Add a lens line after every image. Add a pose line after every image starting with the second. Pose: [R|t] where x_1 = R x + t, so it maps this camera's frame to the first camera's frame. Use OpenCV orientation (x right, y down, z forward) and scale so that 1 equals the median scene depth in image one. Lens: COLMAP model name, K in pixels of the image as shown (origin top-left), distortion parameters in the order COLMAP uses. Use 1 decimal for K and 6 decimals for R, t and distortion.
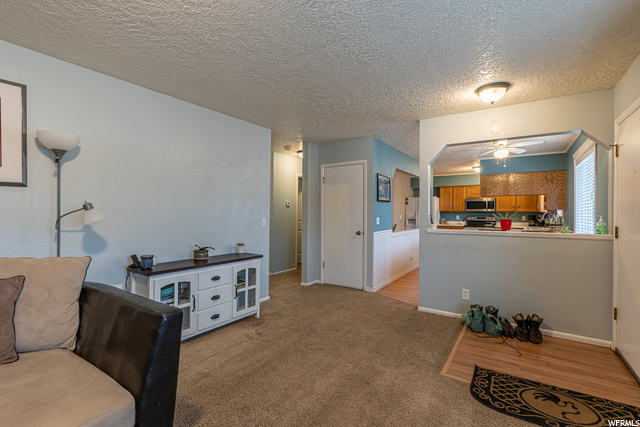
lens RADIAL K [[288.2, 0, 320.0], [0, 288.2, 213.5], [0, 0, 1]] dist [-0.008214, 0.000681]
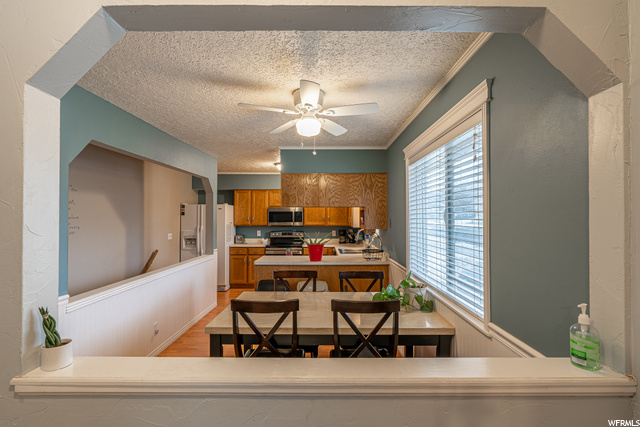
lens RADIAL K [[314.6, 0, 320.0], [0, 314.6, 213.5], [0, 0, 1]] dist [0.000271, -0.000036]
pose [[0.829958, 0.002929, 0.557819, 0.185235], [0.004674, 0.999915, -0.012205, -0.028558], [-0.557807, 0.012736, 0.829873, 0.289297]]
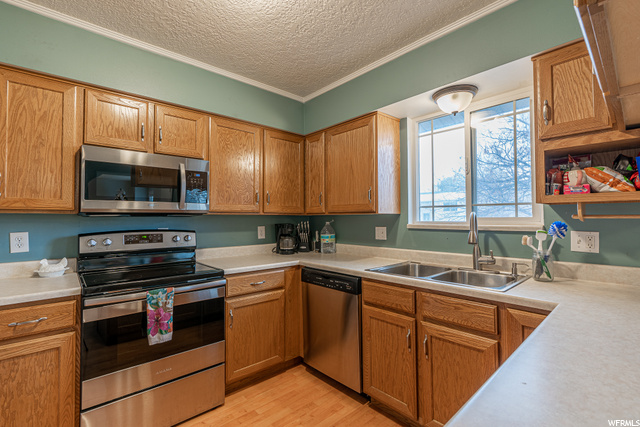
lens RADIAL K [[288.2, 0, 320.0], [0, 288.2, 213.5], [0, 0, 1]] dist [-0.008214, 0.000681]
pose [[0.241263, 0.010717, 0.970401, 0.378366], [0.010817, 0.999847, -0.013732, -0.001265], [-0.970399, 0.013810, 0.241110, 0.841336]]
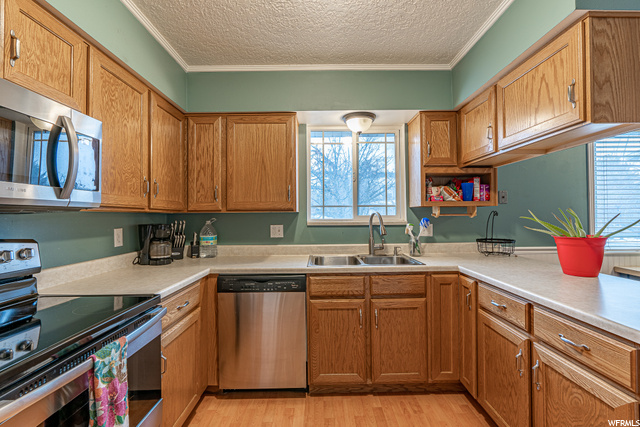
lens RADIAL K [[288.2, 0, 320.0], [0, 288.2, 213.5], [0, 0, 1]] dist [-0.008214, 0.000681]
pose [[-0.564299, 0.006468, 0.825545, 0.410353], [0.008820, 0.999959, -0.001806, -0.001908], [-0.825524, 0.006263, -0.564333, 0.994196]]
